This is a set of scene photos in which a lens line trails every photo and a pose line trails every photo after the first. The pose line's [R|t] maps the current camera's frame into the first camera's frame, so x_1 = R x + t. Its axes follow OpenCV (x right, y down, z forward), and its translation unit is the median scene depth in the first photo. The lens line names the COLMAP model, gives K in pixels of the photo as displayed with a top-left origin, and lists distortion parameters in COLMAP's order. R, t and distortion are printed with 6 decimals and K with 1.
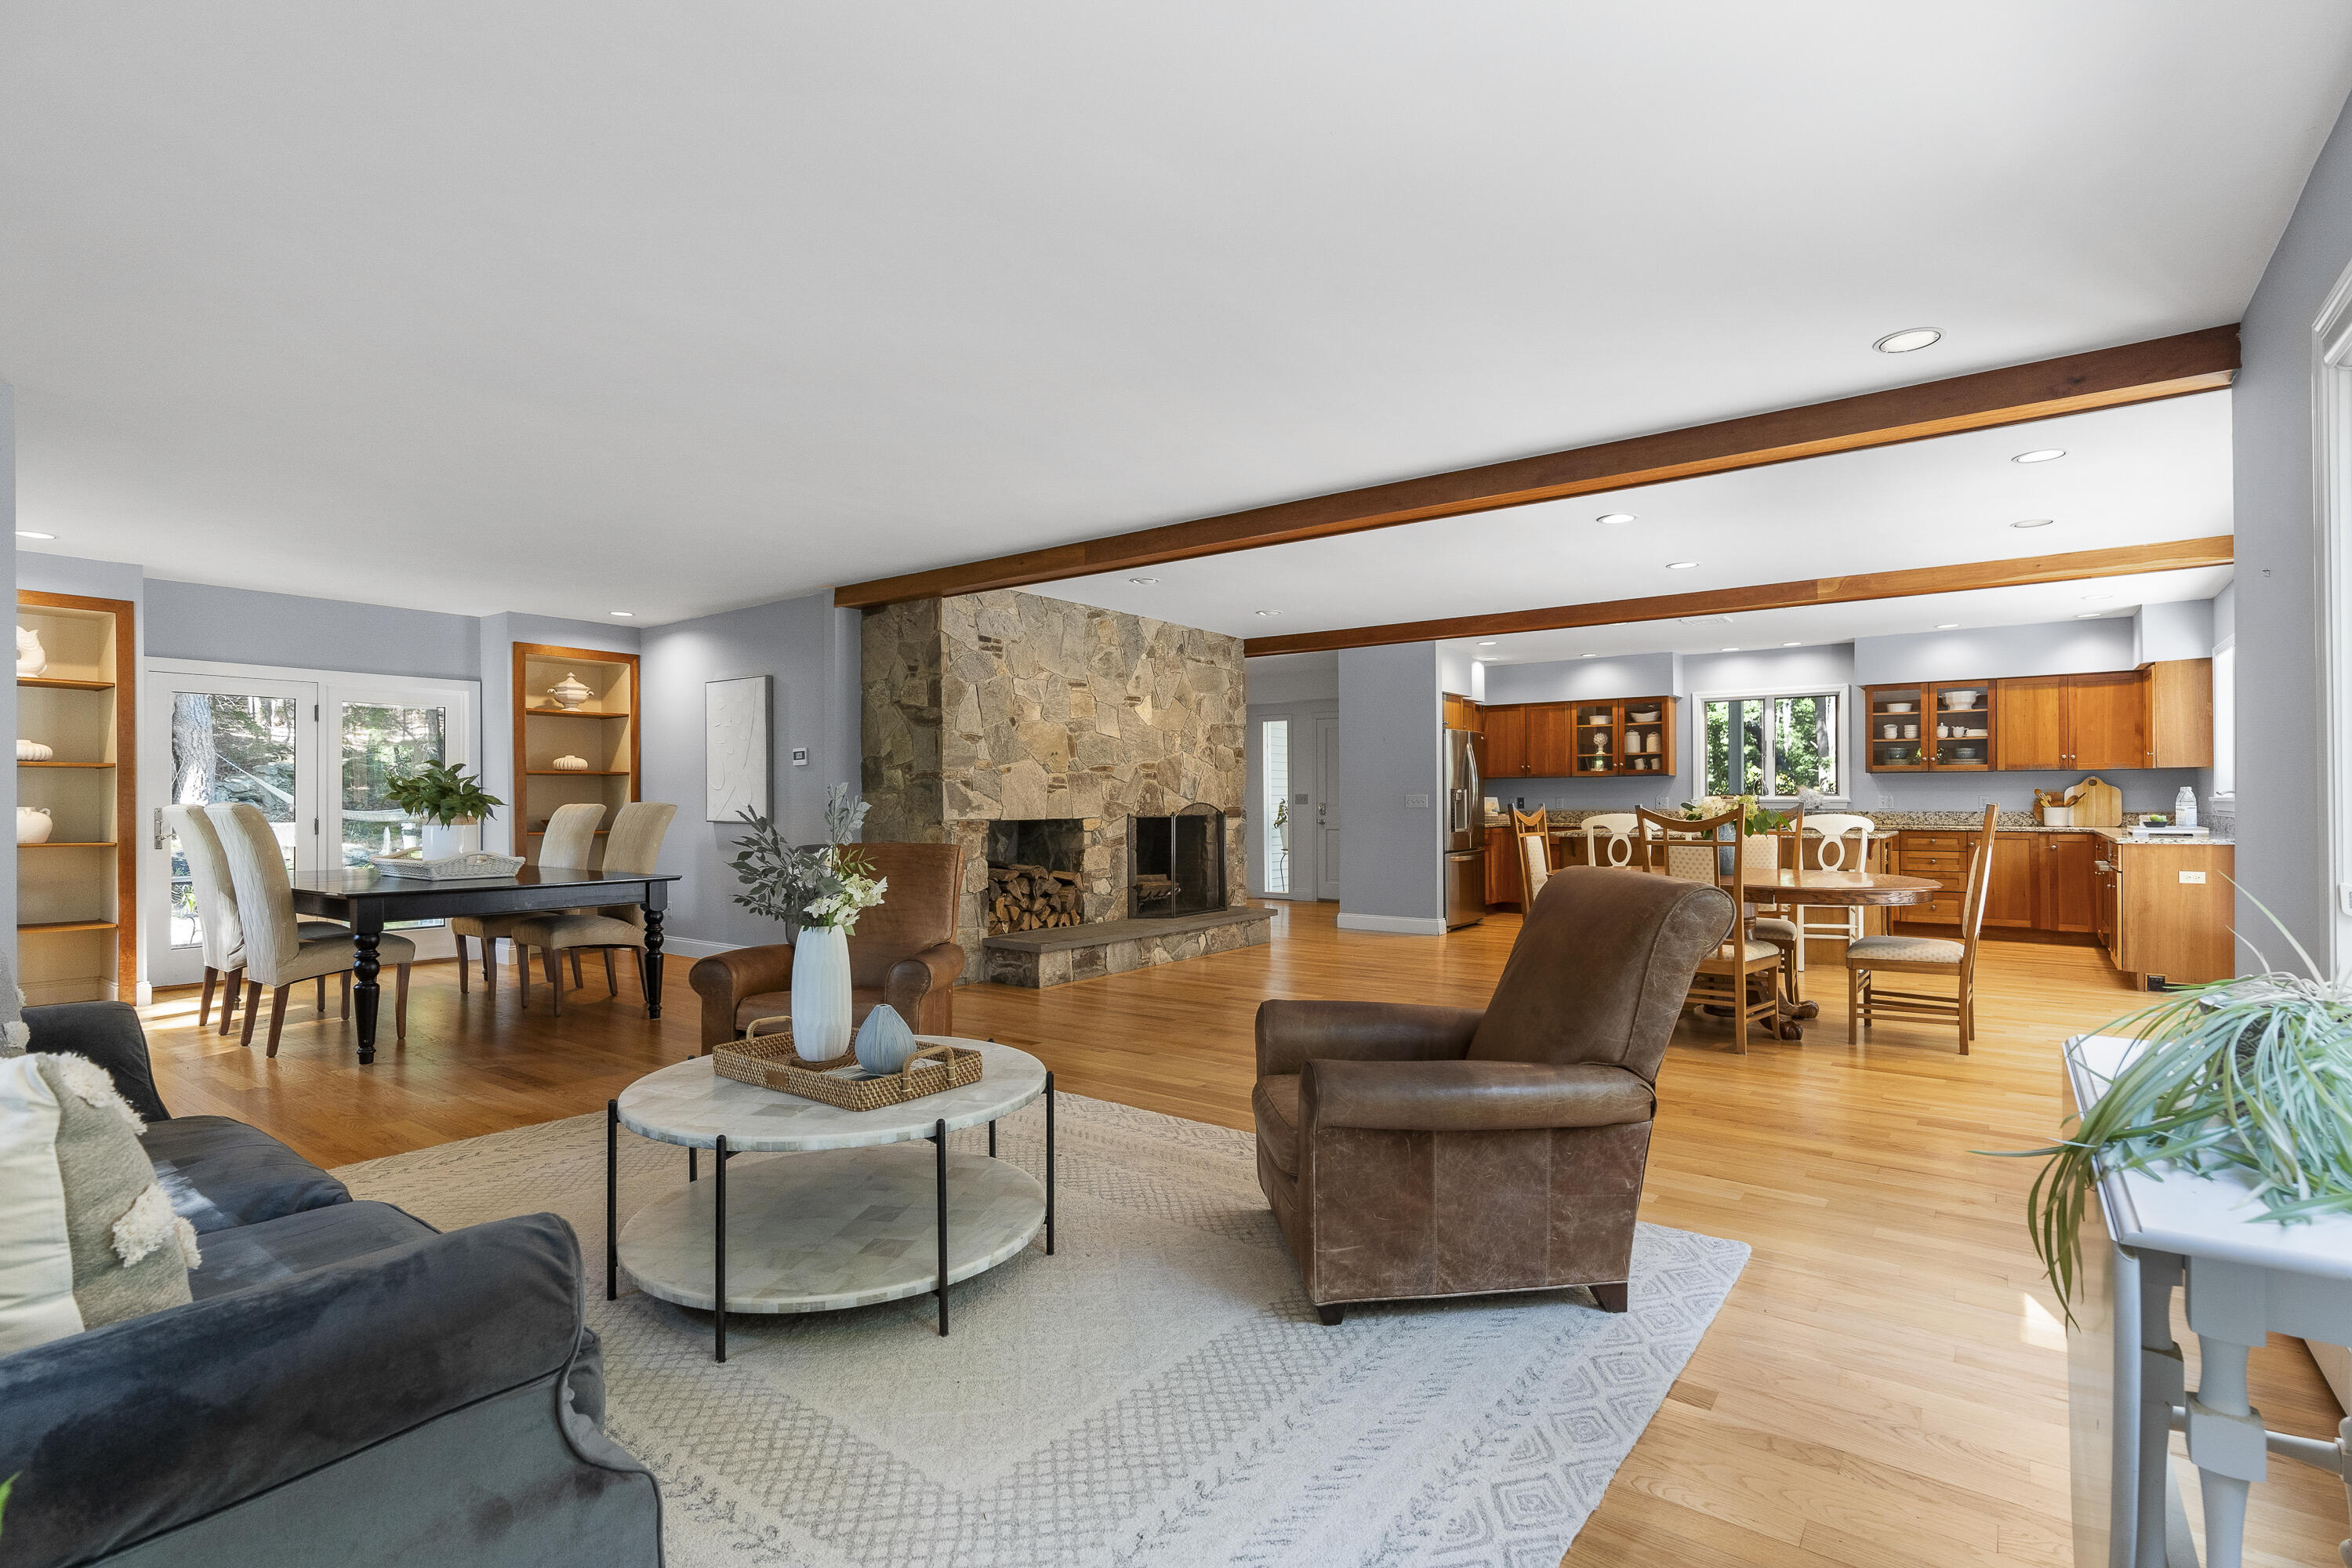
lens RADIAL K [[1100.8, 0, 1174.5], [0, 1100.8, 799.1], [0, 0, 1]] dist [0.000142, -0.000104]
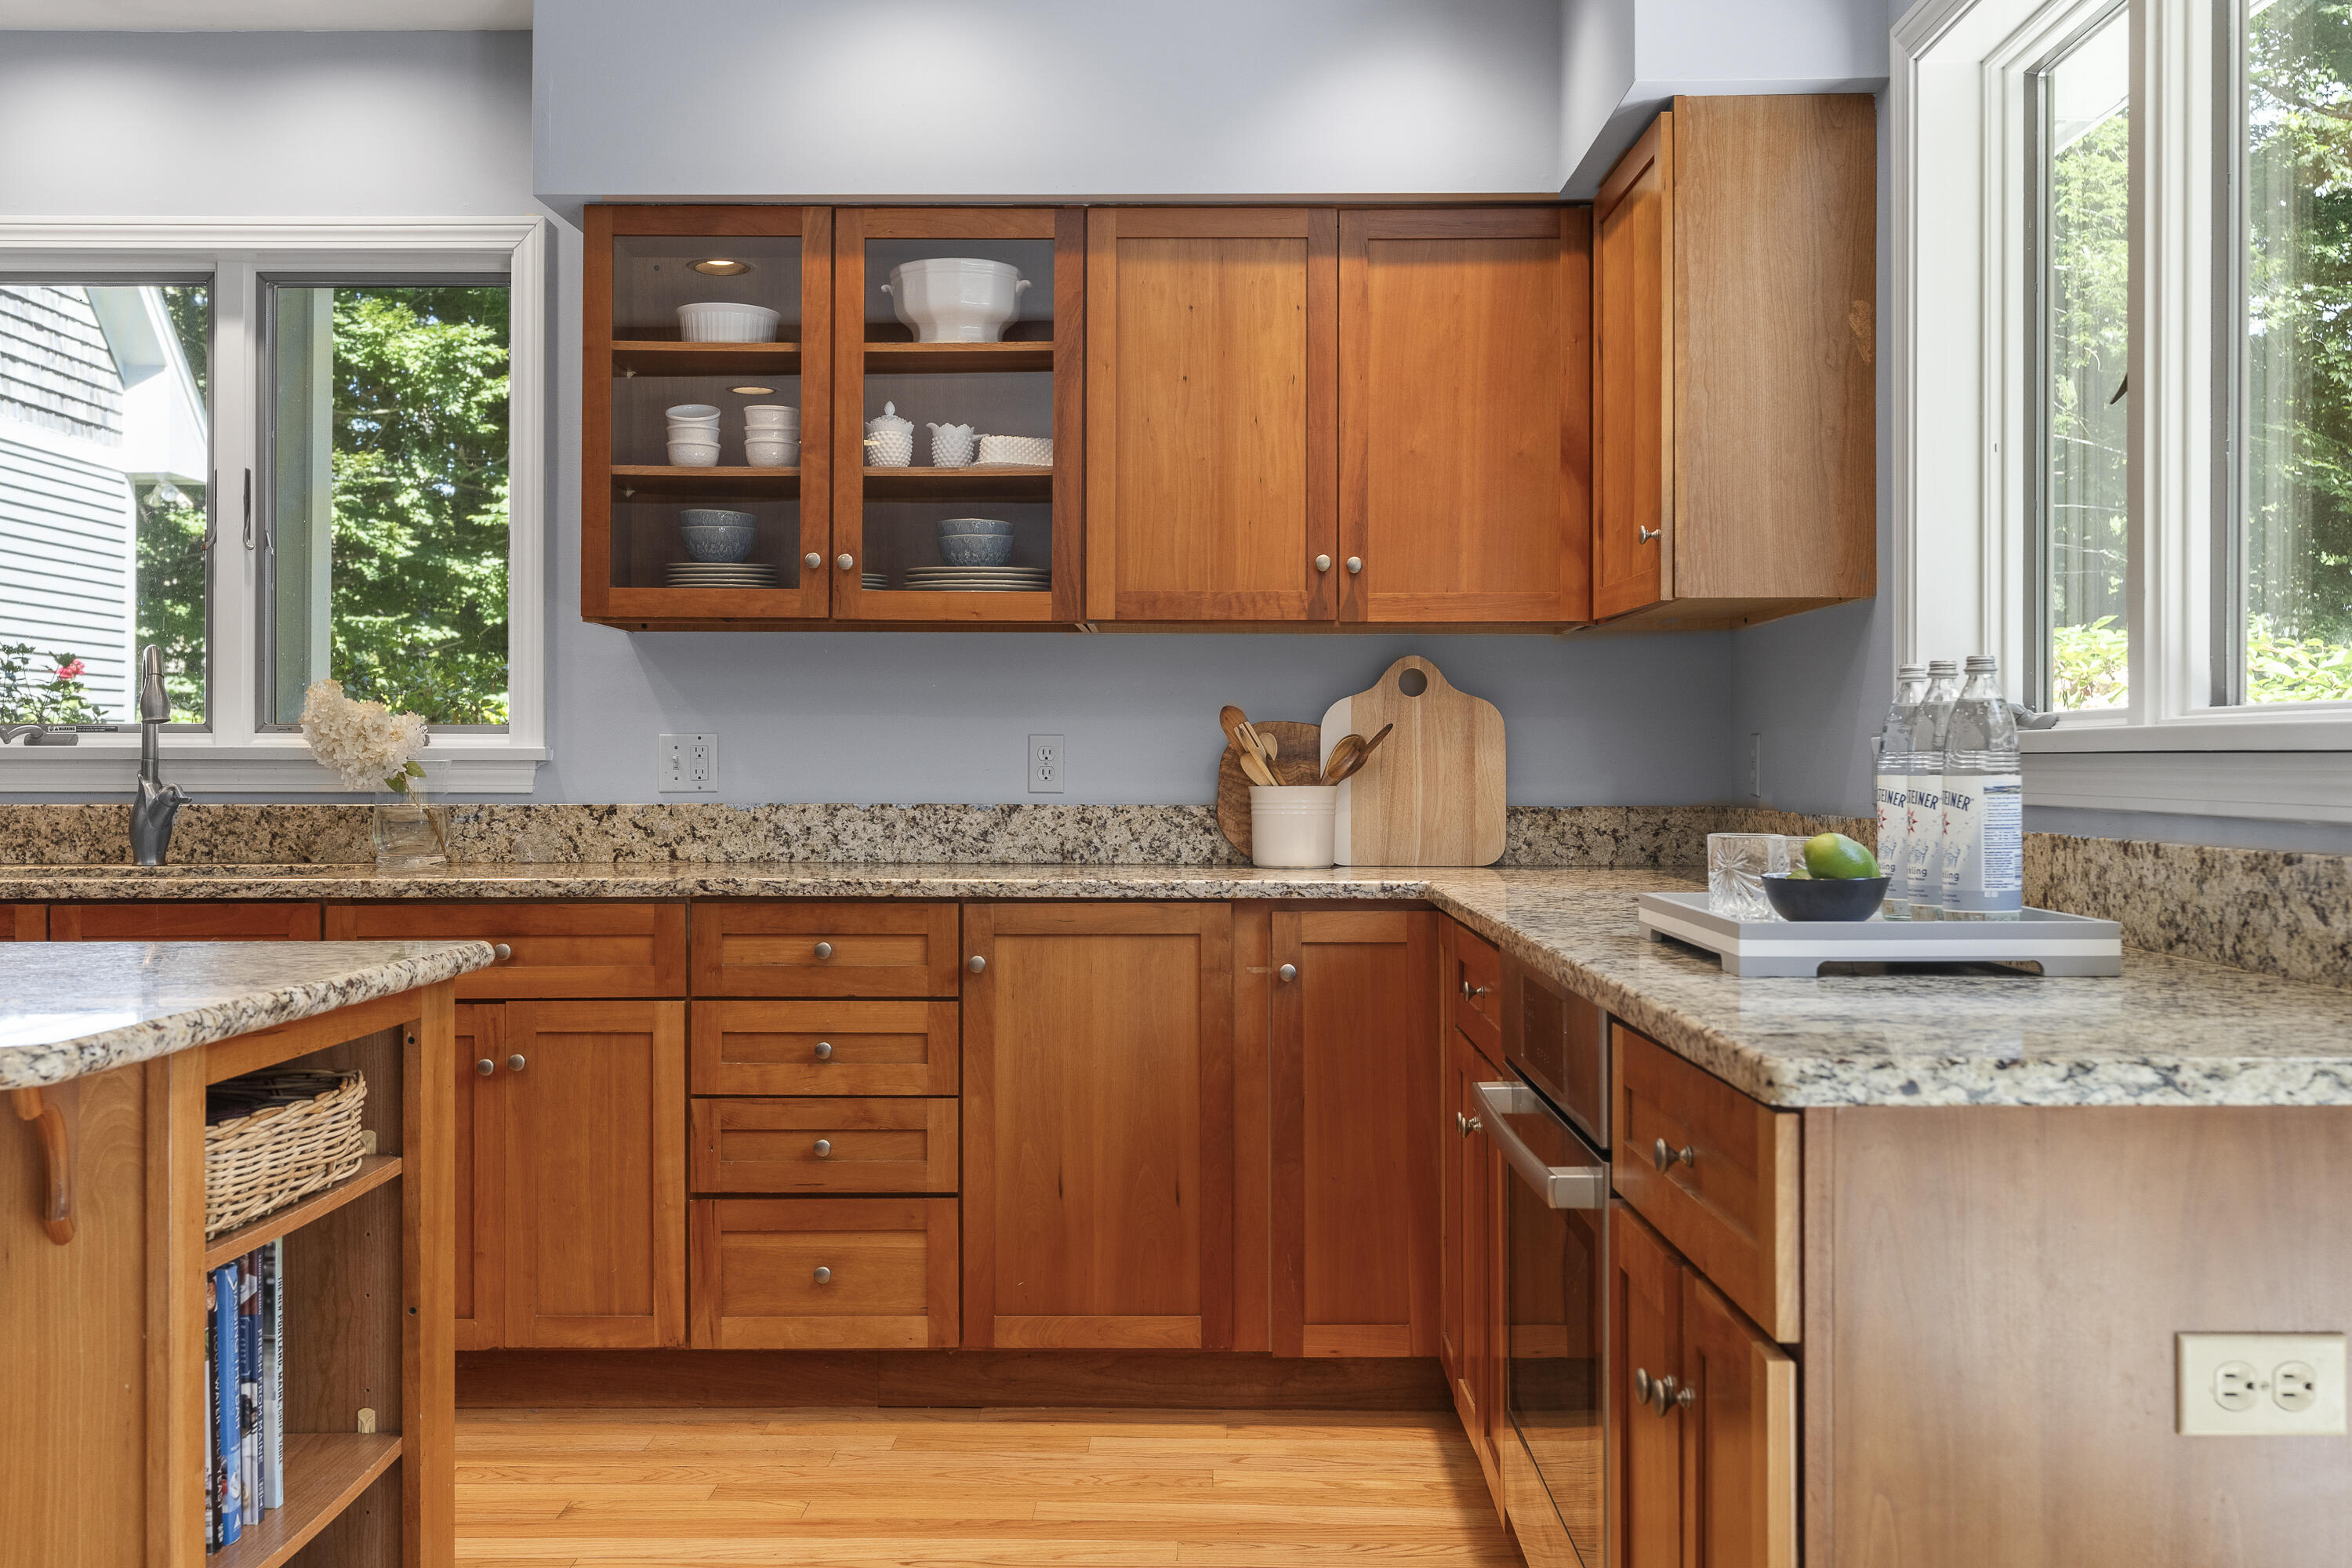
lens RADIAL K [[2372.7, 0, 1176.0], [0, 2372.7, 784.0], [0, 0, 1]] dist [0.002207, 0.000663]
pose [[0.801994, 0.002304, 0.597327, 0.323824], [-0.006897, 0.999962, 0.005402, 0.003129], [-0.597292, -0.008452, 0.801979, 0.411939]]
